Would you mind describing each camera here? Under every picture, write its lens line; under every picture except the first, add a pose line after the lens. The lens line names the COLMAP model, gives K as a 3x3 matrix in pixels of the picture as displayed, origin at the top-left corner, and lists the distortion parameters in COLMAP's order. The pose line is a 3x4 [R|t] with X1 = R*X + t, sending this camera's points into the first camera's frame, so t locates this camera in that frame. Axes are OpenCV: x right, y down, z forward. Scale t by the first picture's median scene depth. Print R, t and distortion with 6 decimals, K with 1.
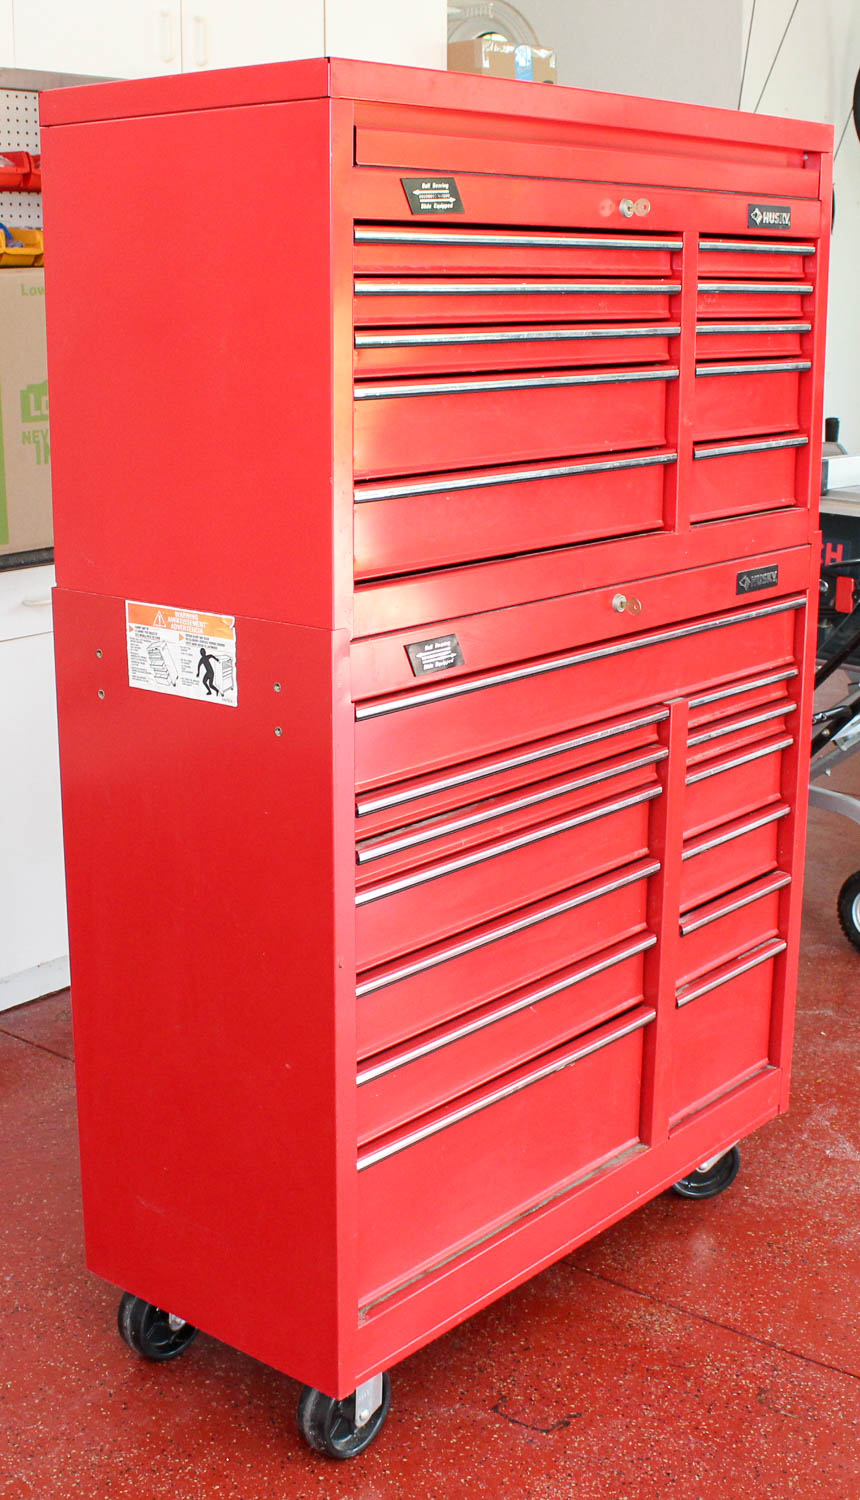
lens RADIAL K [[1875.9, 0, 430.0], [0, 1875.9, 750.0], [0, 0, 1]] dist [-0.197765, 0.009029]
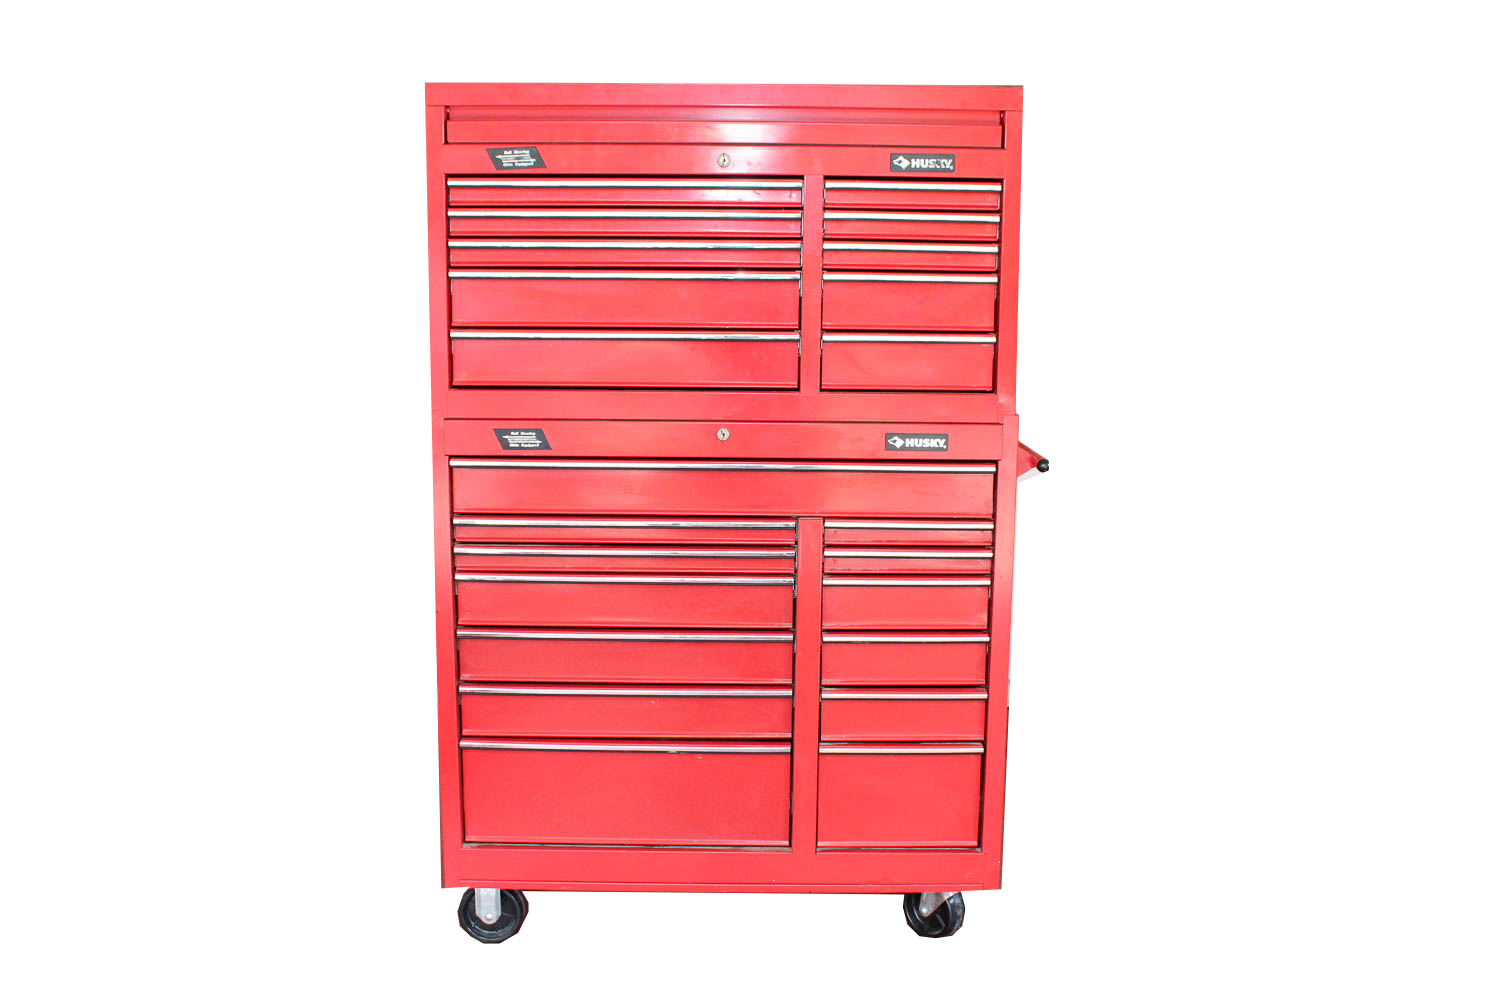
lens RADIAL K [[1487.7, 0, 750.0], [0, 1487.7, 500.0], [0, 0, 1]] dist [-0.222378, 0.255163]
pose [[0.655578, 0.139895, -0.742056, 1.096123], [-0.198218, 0.980110, 0.009656, -0.050589], [0.728647, 0.140759, 0.670269, 0.295585]]
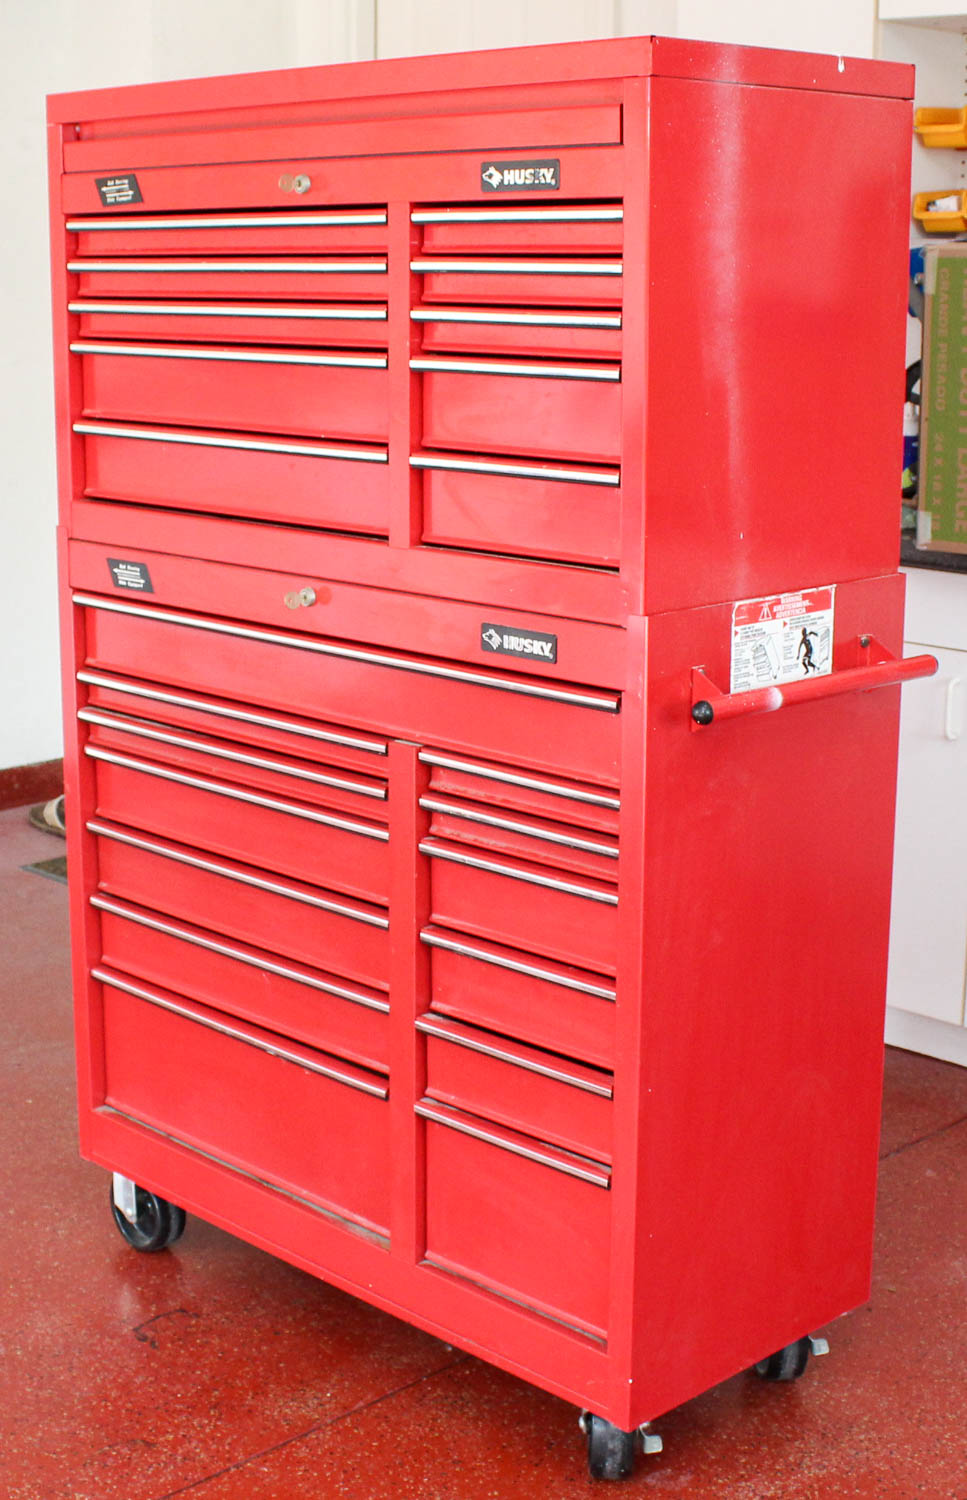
lens RADIAL K [[2225.8, 0, 483.5], [0, 2225.8, 750.0], [0, 0, 1]] dist [-0.188863, -0.161850]
pose [[-0.093451, 0.214903, -0.972154, 1.372218], [-0.255019, 0.938687, 0.232019, -0.330218], [0.962410, 0.269600, -0.032917, 1.300022]]
